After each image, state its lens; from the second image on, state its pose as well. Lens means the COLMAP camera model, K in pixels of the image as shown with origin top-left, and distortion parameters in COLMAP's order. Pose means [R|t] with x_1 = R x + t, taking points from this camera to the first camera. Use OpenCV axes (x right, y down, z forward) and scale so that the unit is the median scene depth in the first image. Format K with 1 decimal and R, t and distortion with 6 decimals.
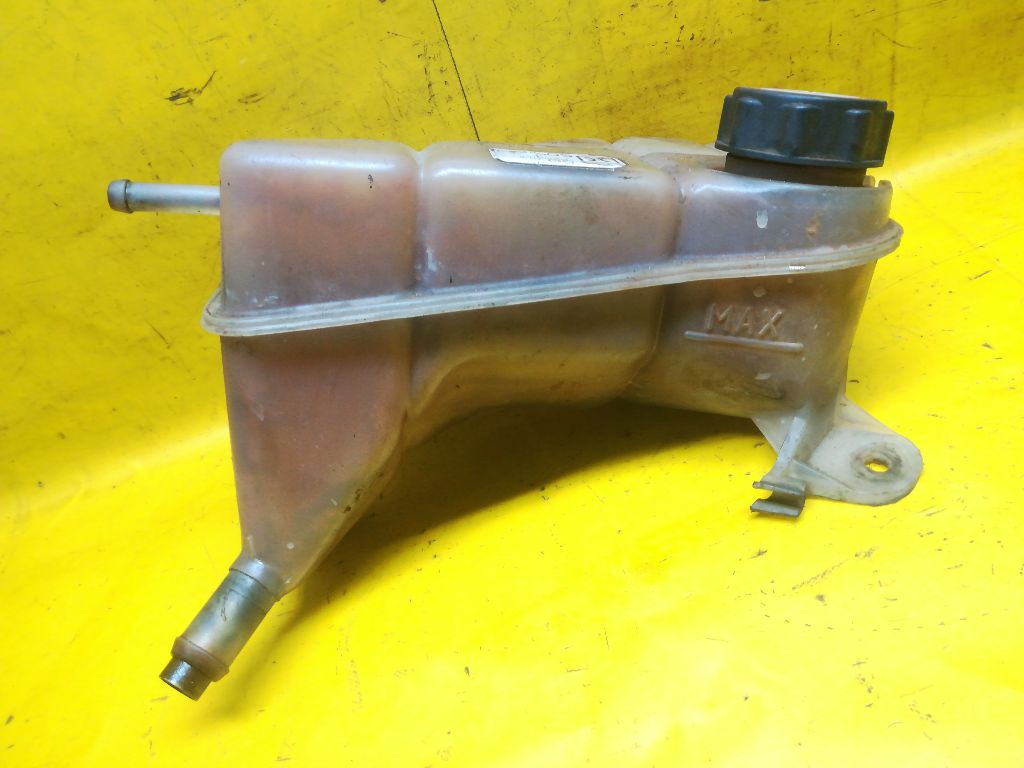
lens RADIAL K [[798.8, 0, 520.9], [0, 798.8, 383.8], [0, 0, 1]] dist [0.033916, -0.062166]
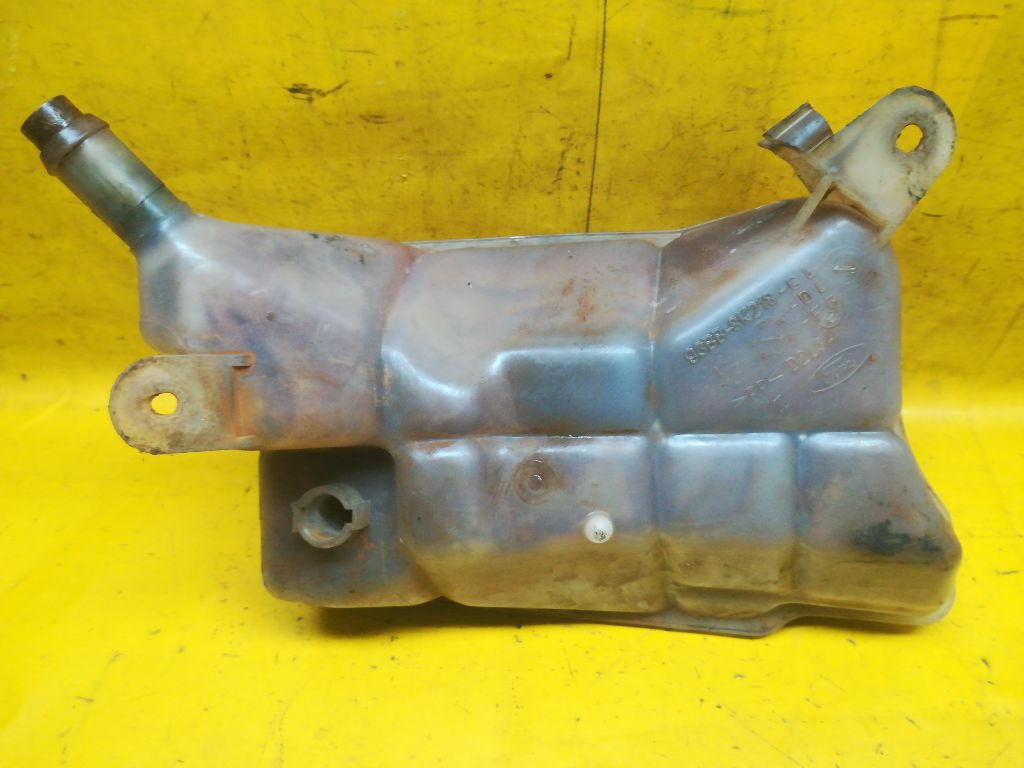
lens RADIAL K [[798.8, 0, 521.3], [0, 798.8, 369.4], [0, 0, 1]] dist [0.033916, -0.062166]
pose [[0.931845, 0.358448, 0.056391, -0.123346], [-0.362718, 0.924473, 0.117413, -0.246901], [-0.010046, -0.129865, 0.991481, 0.056108]]
